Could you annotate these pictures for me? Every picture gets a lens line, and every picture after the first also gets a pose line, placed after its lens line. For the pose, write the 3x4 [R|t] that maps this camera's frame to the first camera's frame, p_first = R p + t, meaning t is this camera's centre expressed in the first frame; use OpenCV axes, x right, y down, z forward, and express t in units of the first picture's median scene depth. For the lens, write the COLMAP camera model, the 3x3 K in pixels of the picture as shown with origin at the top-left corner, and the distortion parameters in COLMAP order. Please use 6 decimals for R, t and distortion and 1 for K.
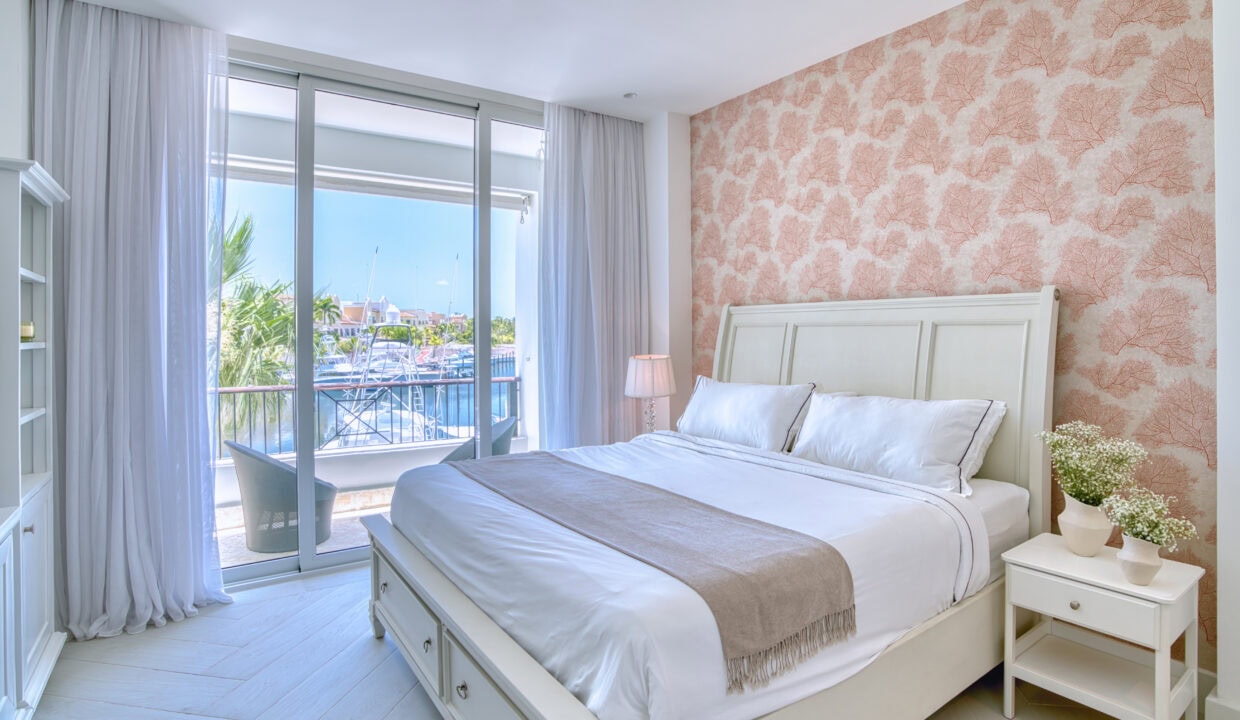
lens RADIAL K [[644.7, 0, 620.6], [0, 644.7, 334.4], [0, 0, 1]] dist [-0.024408, -0.000161]
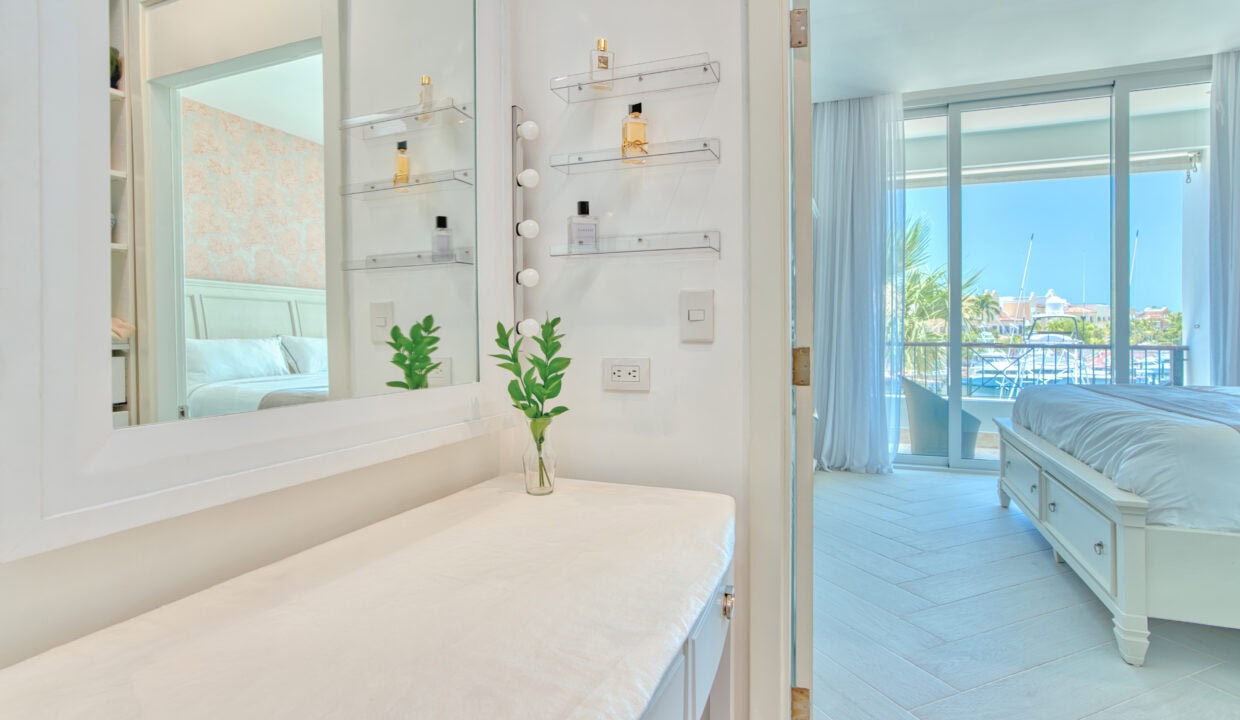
lens RADIAL K [[644.7, 0, 620.6], [0, 644.7, 334.4], [0, 0, 1]] dist [-0.024408, -0.000161]
pose [[0.584184, 0.008234, -0.811579, 0.161699], [-0.004551, 0.999966, 0.006870, 0.066907], [0.811608, -0.000320, 0.584202, -0.302925]]
